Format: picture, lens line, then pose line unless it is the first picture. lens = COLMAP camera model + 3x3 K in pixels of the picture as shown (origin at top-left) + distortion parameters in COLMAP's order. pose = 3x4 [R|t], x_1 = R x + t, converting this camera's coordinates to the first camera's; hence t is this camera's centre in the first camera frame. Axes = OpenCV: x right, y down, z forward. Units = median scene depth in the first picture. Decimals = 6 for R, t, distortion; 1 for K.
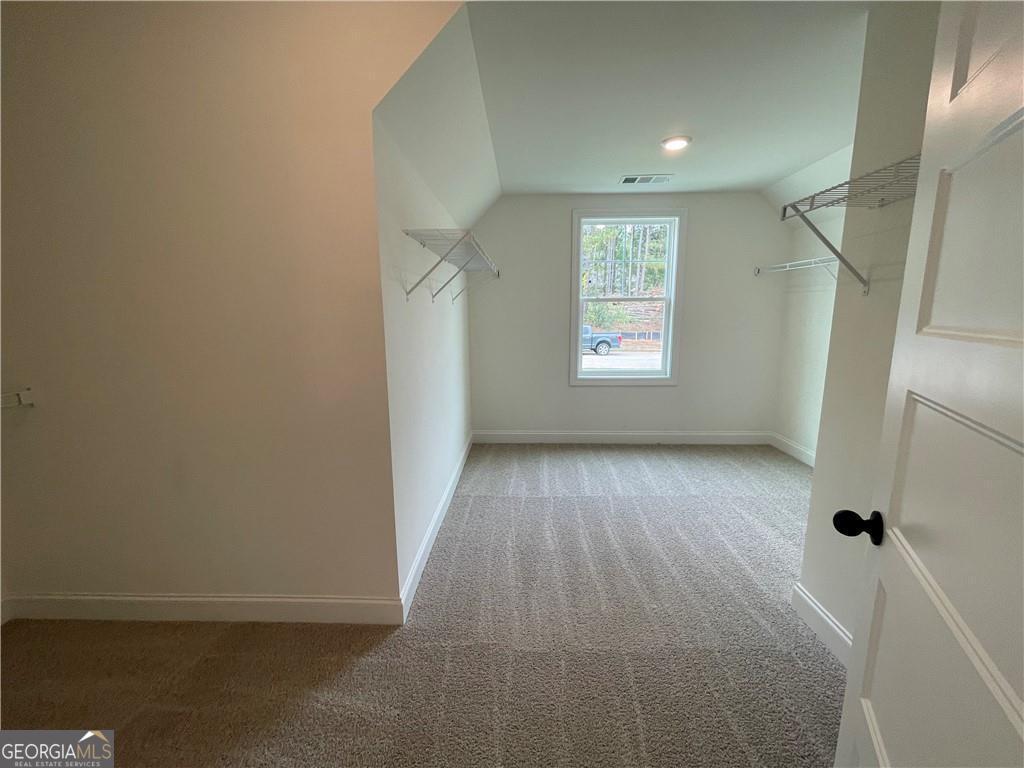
lens RADIAL K [[412.3, 0, 512.6], [0, 412.3, 382.1], [0, 0, 1]] dist [-0.000535, -0.000144]
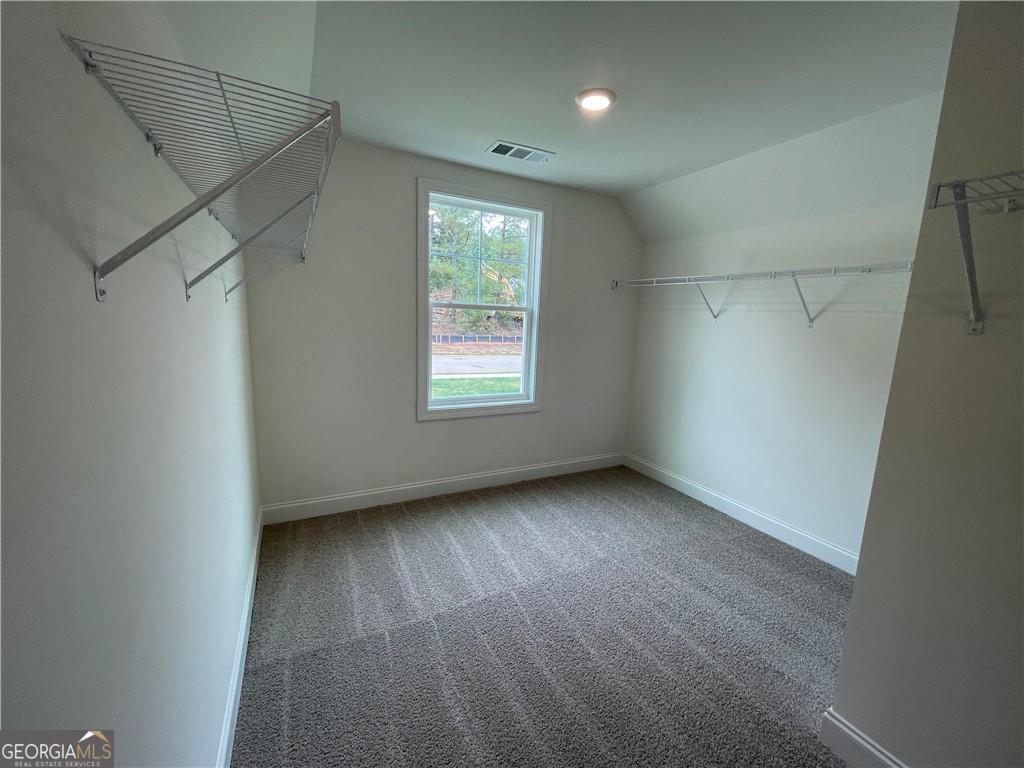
lens RADIAL K [[412.3, 0, 512.6], [0, 412.3, 382.1], [0, 0, 1]] dist [-0.000535, -0.000144]
pose [[0.869467, -0.037346, 0.492578, -0.075981], [0.038162, 0.999236, 0.008398, -0.065747], [-0.492515, 0.011497, 0.870228, 0.310158]]
